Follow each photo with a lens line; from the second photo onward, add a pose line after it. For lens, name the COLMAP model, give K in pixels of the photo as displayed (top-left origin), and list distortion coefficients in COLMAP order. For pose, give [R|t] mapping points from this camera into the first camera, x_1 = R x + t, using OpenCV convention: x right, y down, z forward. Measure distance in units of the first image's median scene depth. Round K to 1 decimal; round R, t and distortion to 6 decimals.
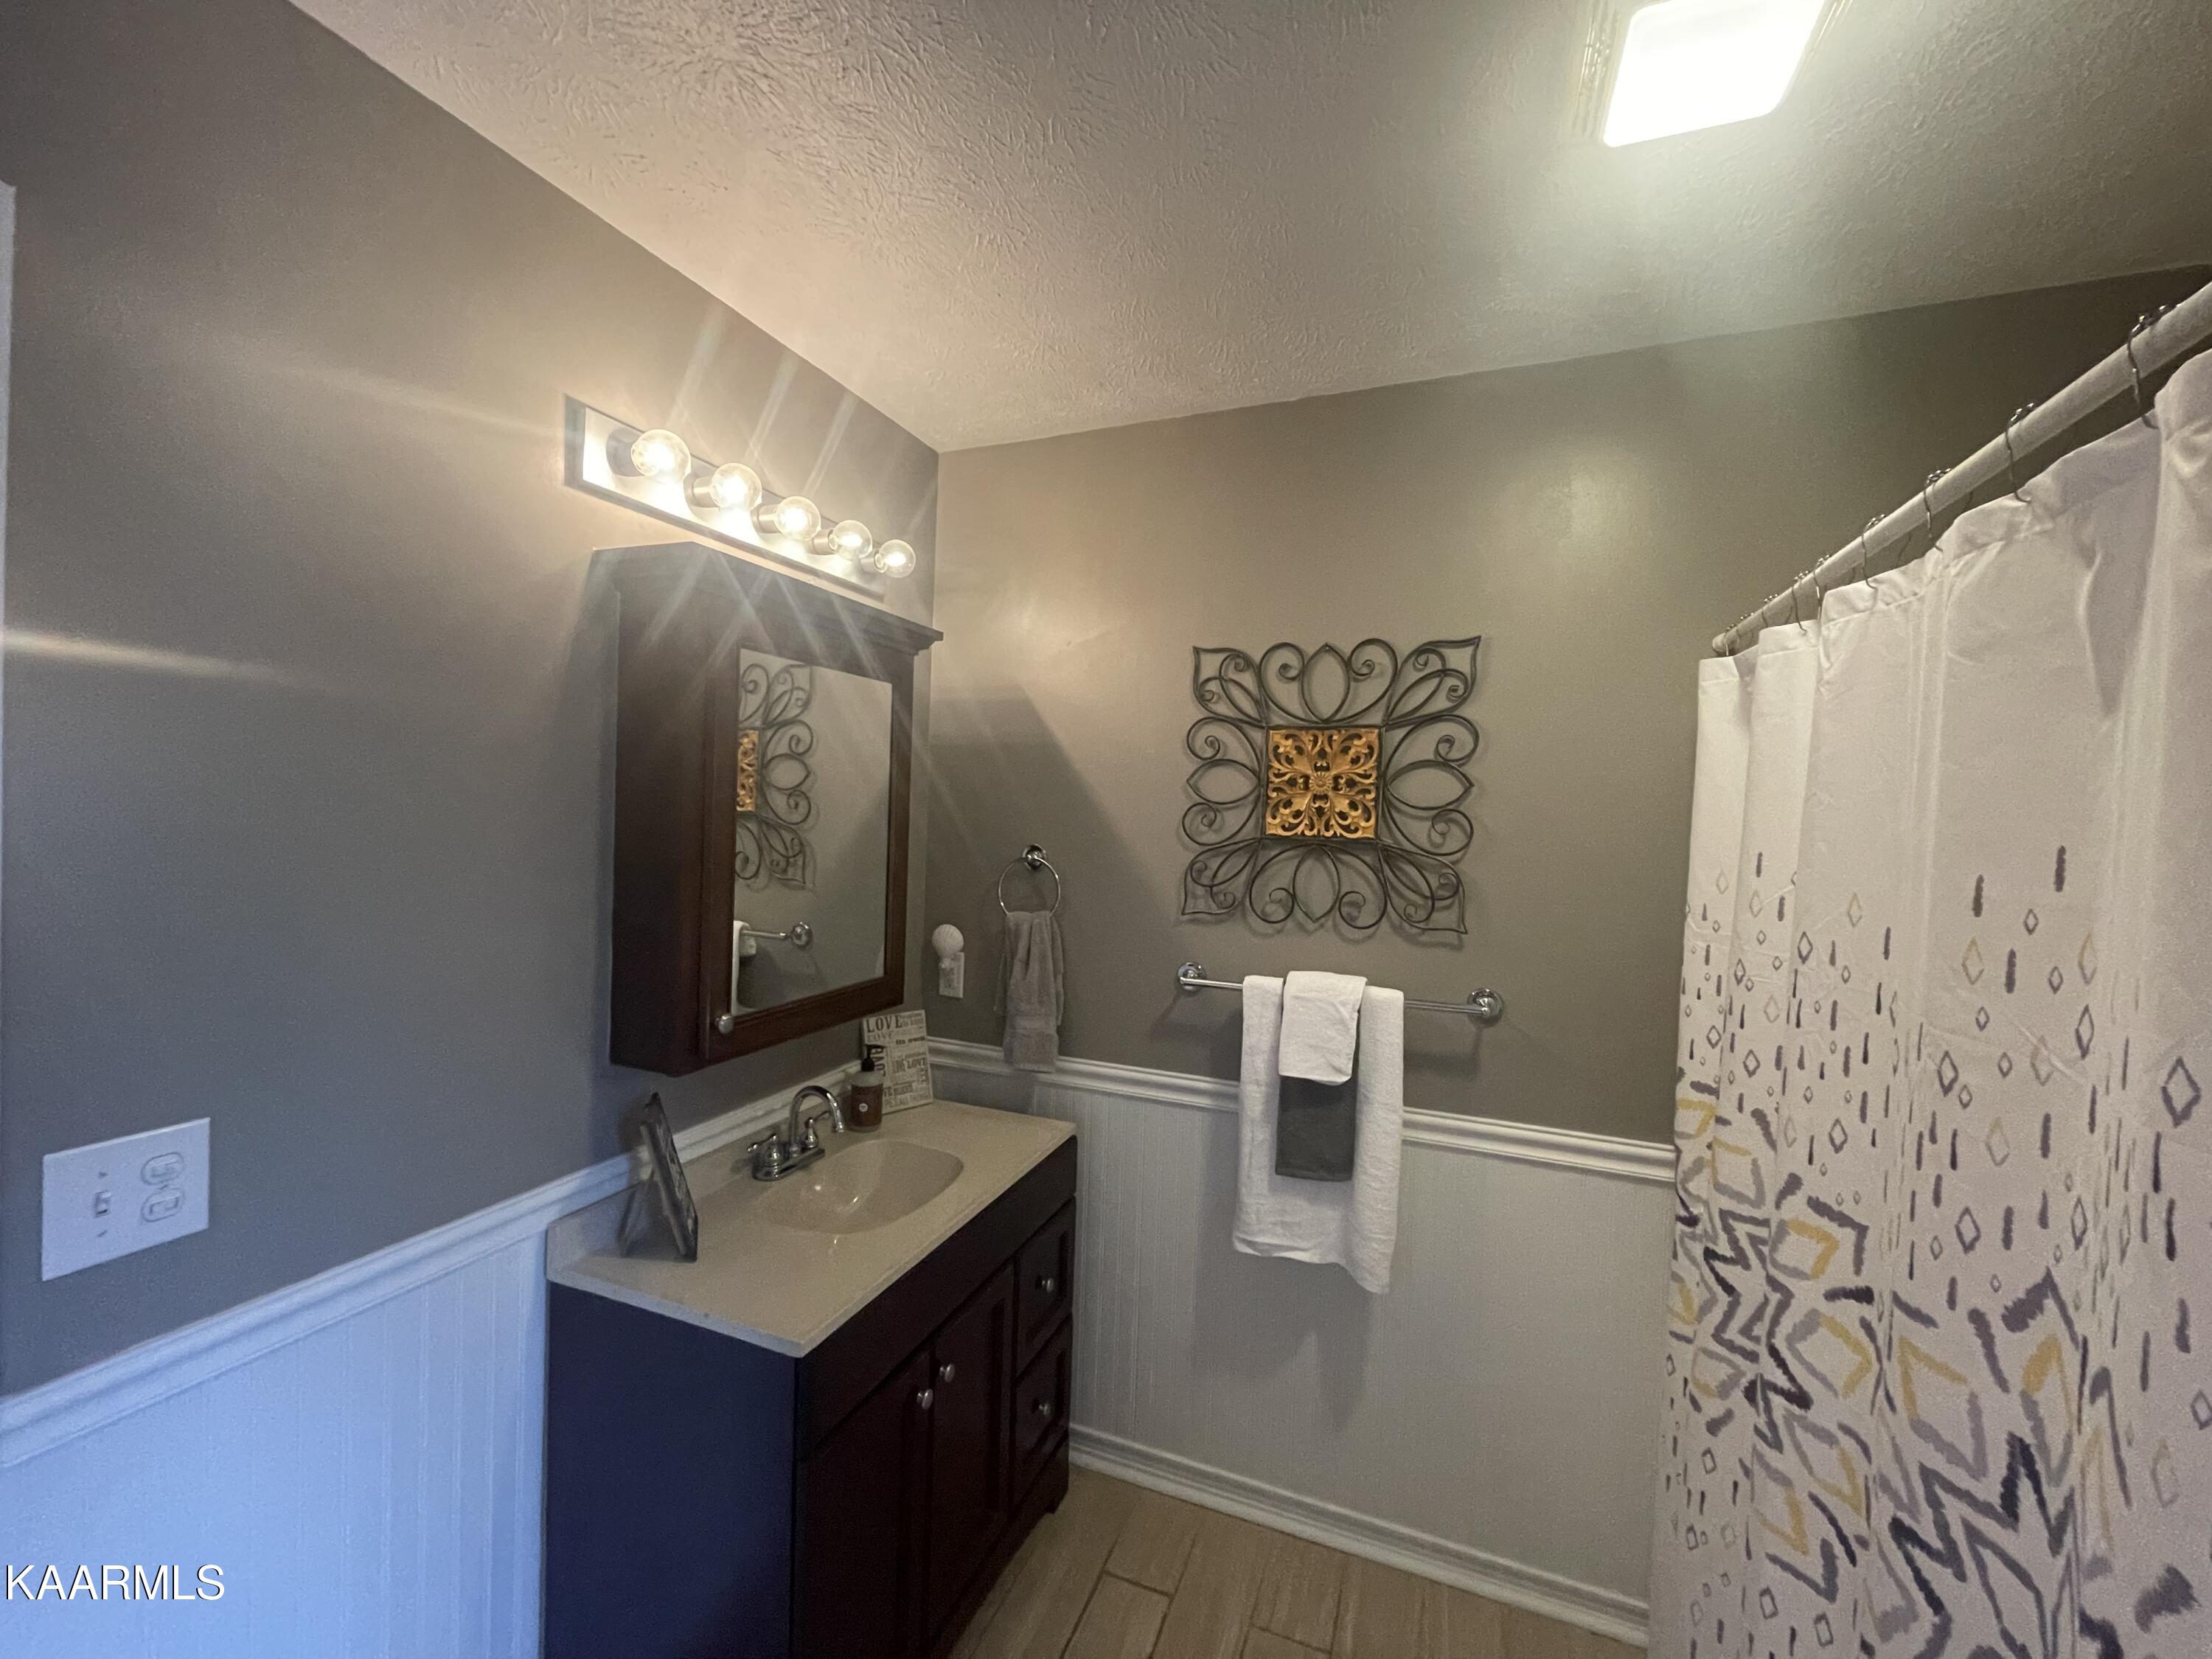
lens RADIAL K [[897.1, 0, 1099.5], [0, 897.1, 830.2], [0, 0, 1]] dist [-0.004365, 0.000024]
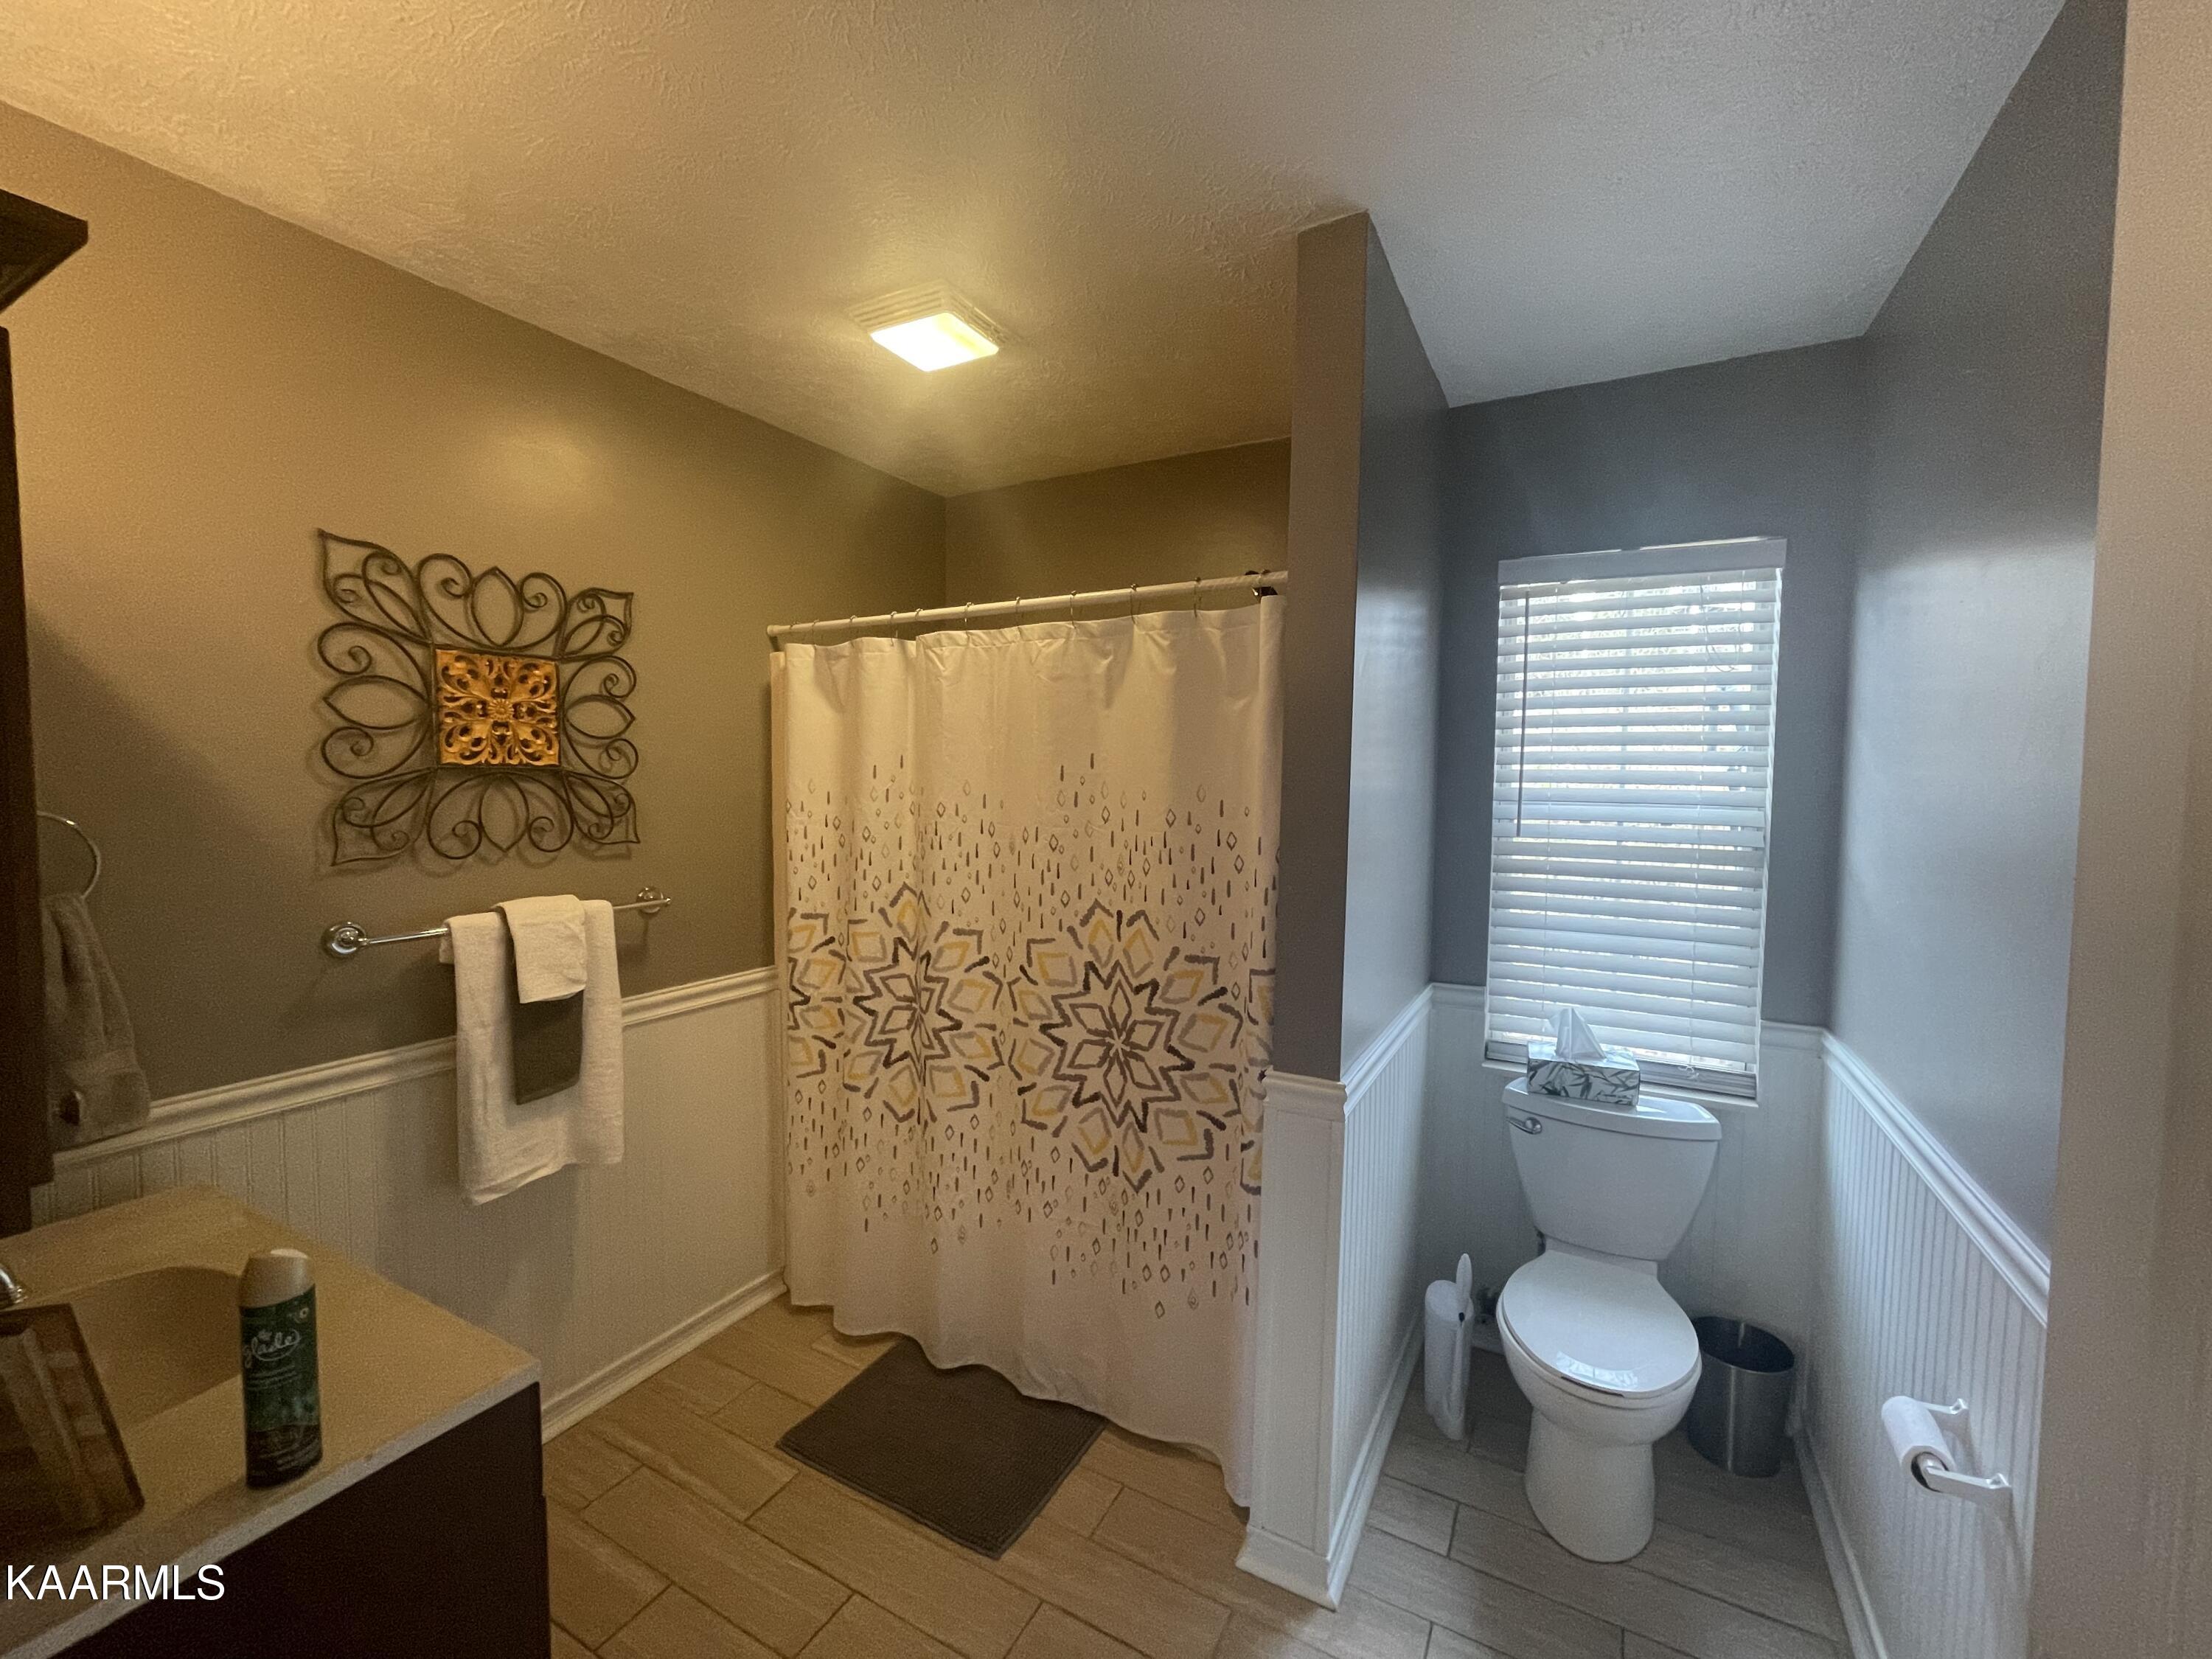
lens RADIAL K [[897.1, 0, 1102.6], [0, 897.1, 831.5], [0, 0, 1]] dist [-0.004365, 0.000024]
pose [[0.114688, -0.087937, 0.989502, -0.669221], [0.018727, 0.996089, 0.086352, 0.007552], [-0.993225, 0.008627, 0.115886, 0.234050]]
